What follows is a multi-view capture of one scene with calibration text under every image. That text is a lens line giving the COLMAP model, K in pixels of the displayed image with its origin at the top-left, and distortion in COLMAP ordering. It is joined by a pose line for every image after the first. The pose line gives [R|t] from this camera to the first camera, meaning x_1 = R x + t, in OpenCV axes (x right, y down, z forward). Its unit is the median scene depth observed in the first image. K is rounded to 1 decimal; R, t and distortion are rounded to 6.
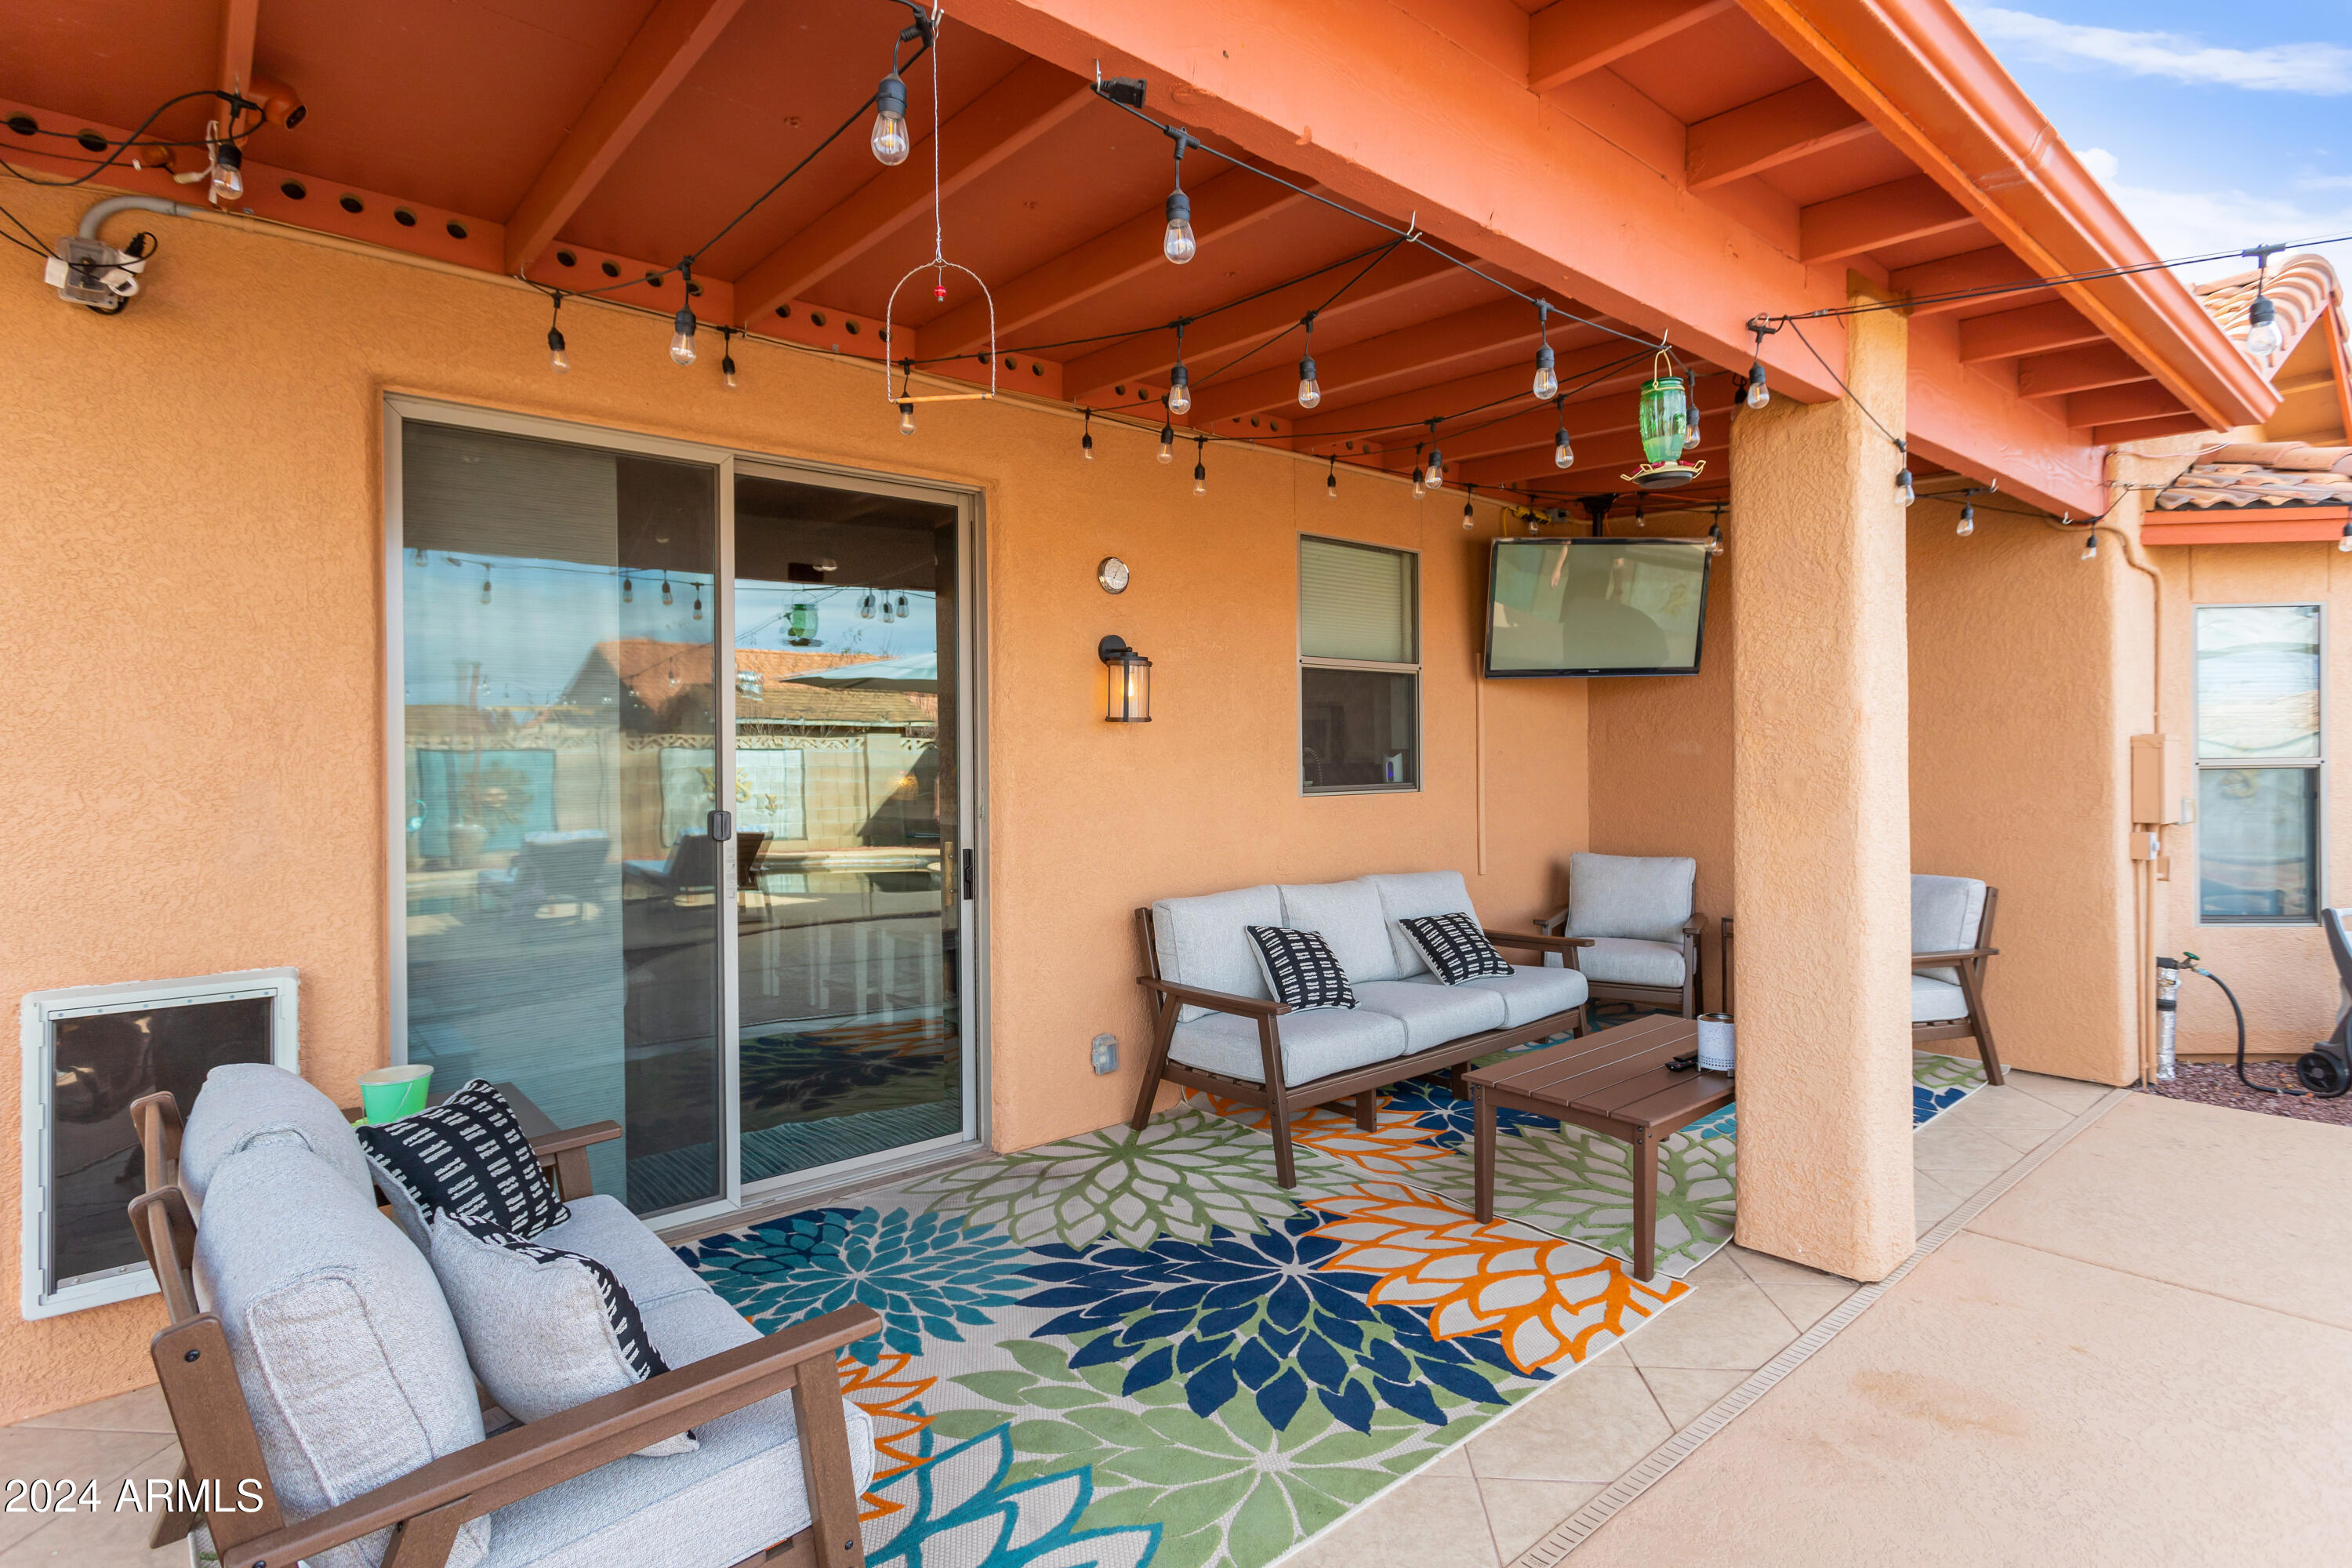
lens RADIAL K [[1163.9, 0, 1176.0], [0, 1163.9, 784.0], [0, 0, 1]] dist [-0.003700, -0.000426]
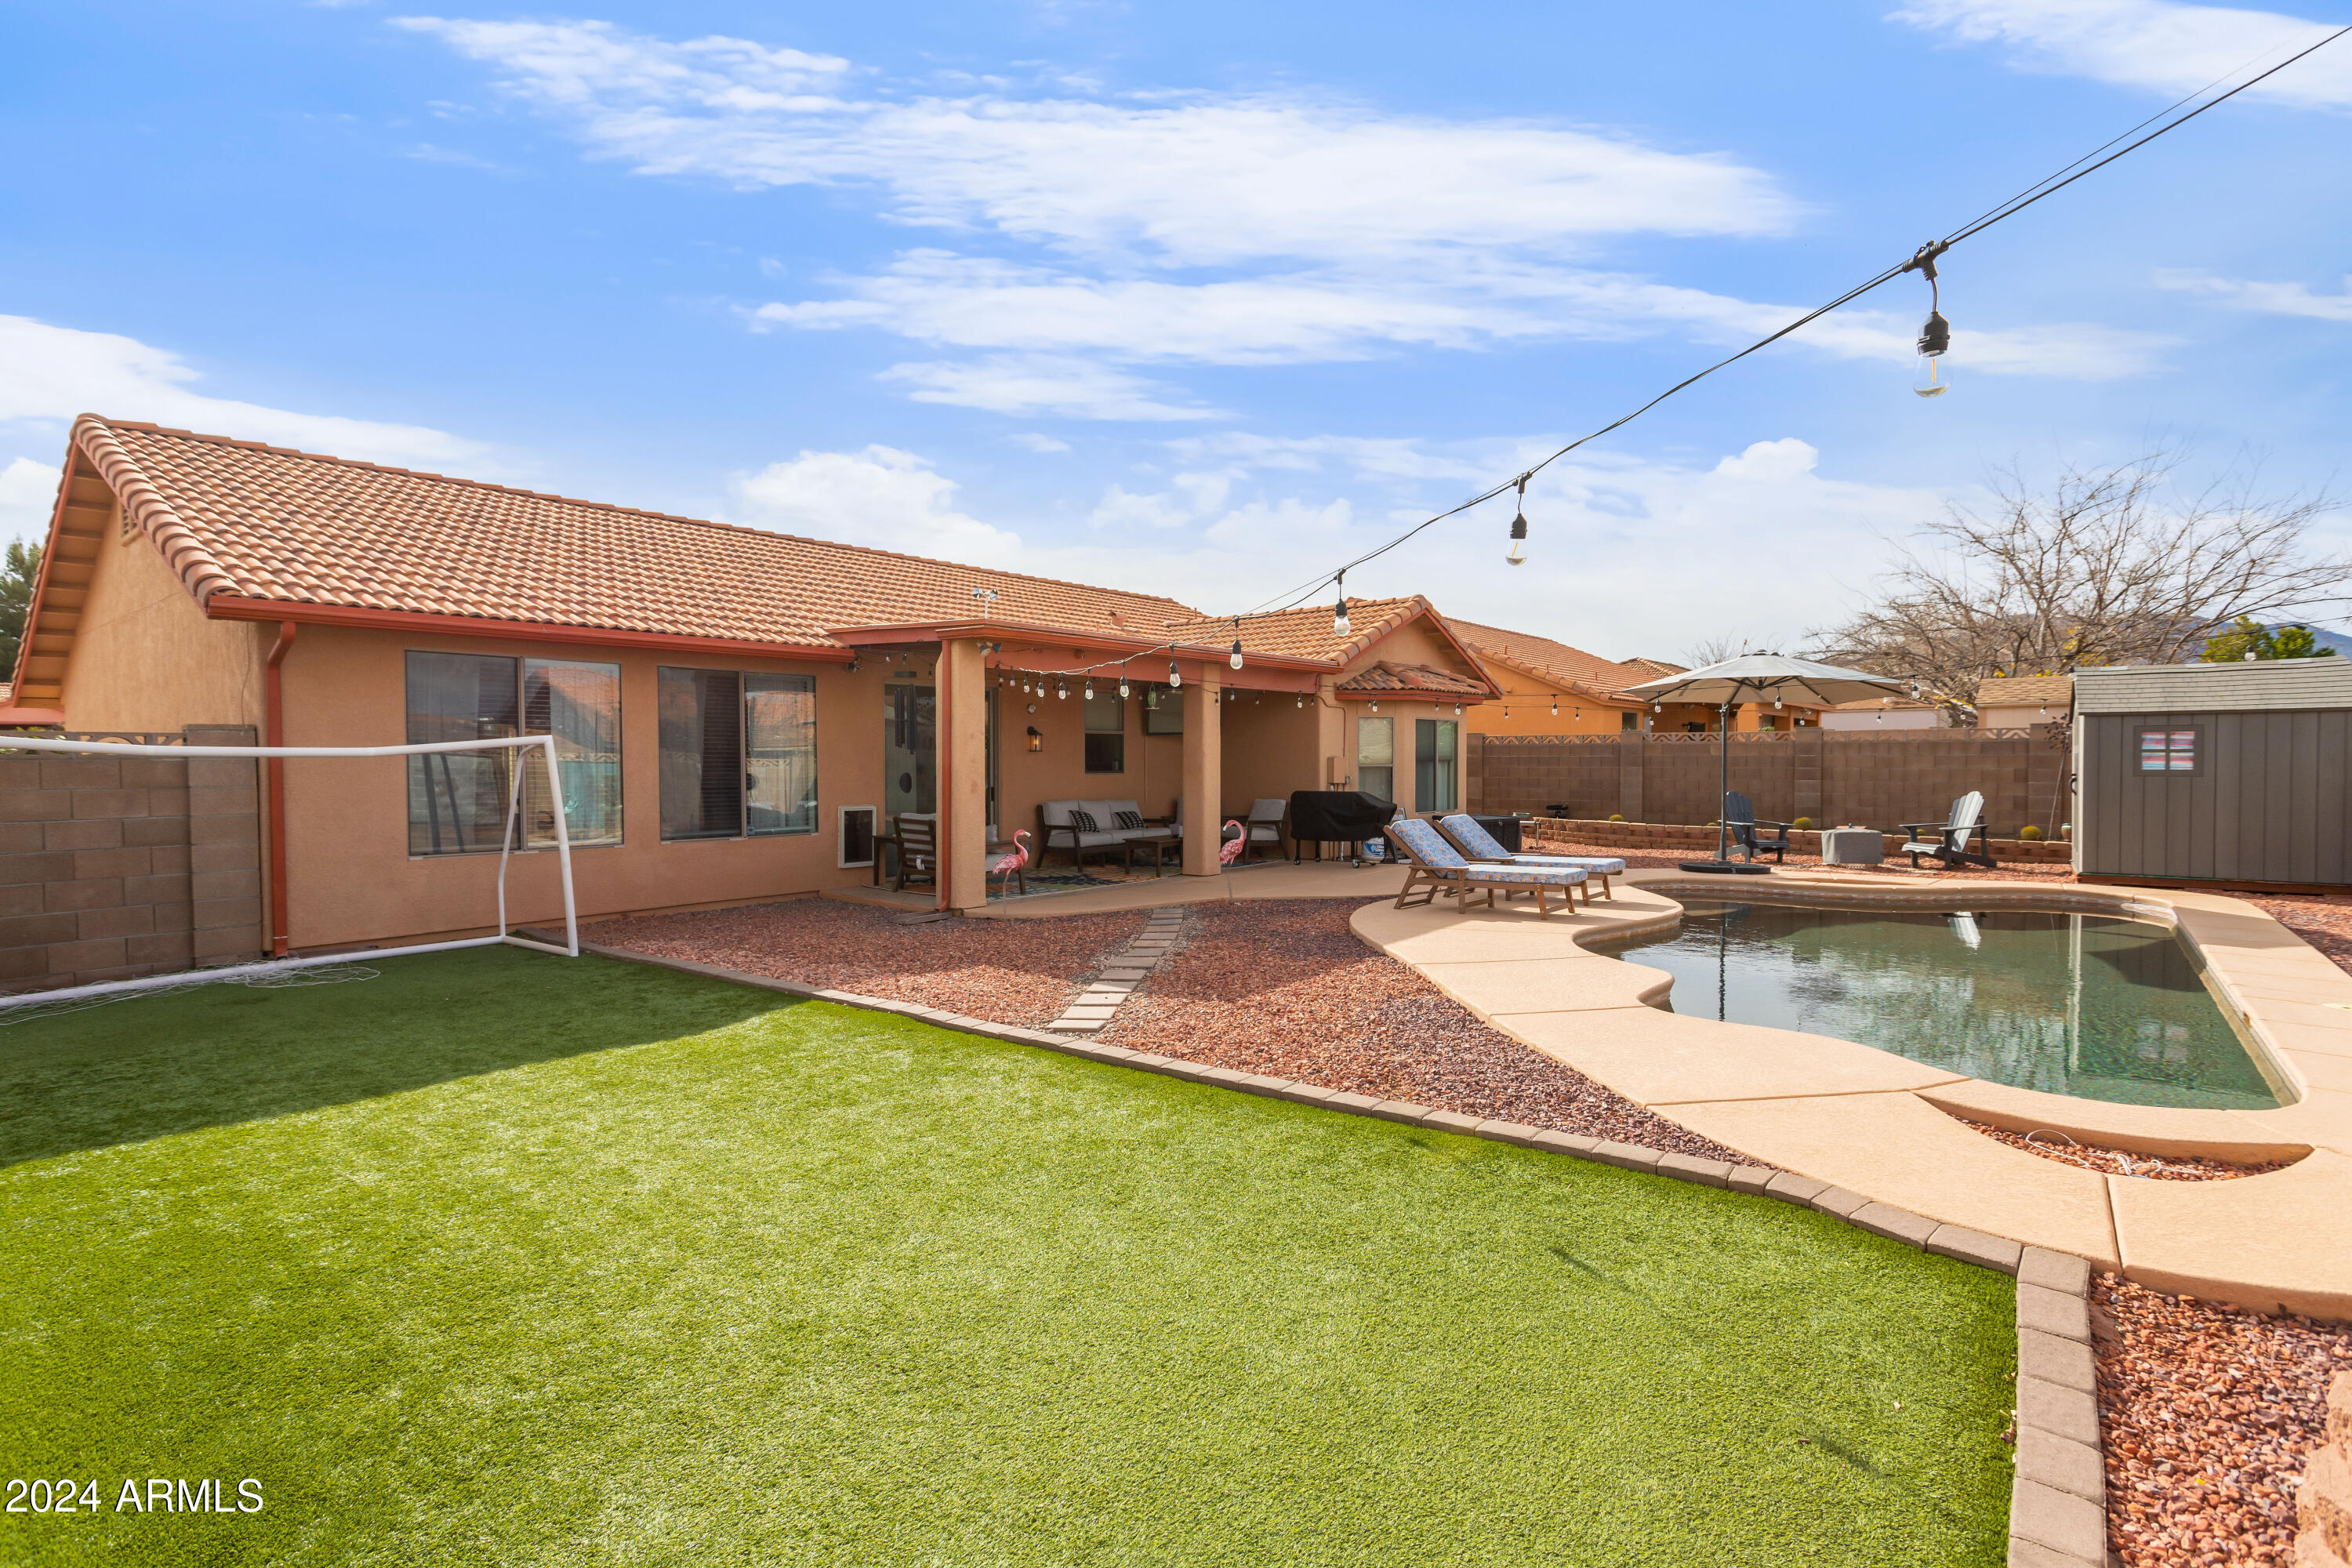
lens RADIAL K [[1122.6, 0, 1176.0], [0, 1122.6, 784.0], [0, 0, 1]] dist [0.003980, 0.000964]
pose [[0.981846, -0.003683, 0.189642, -0.266224], [0.005571, 0.999940, -0.009420, 0.078318], [-0.189596, 0.010305, 0.981808, -2.409103]]
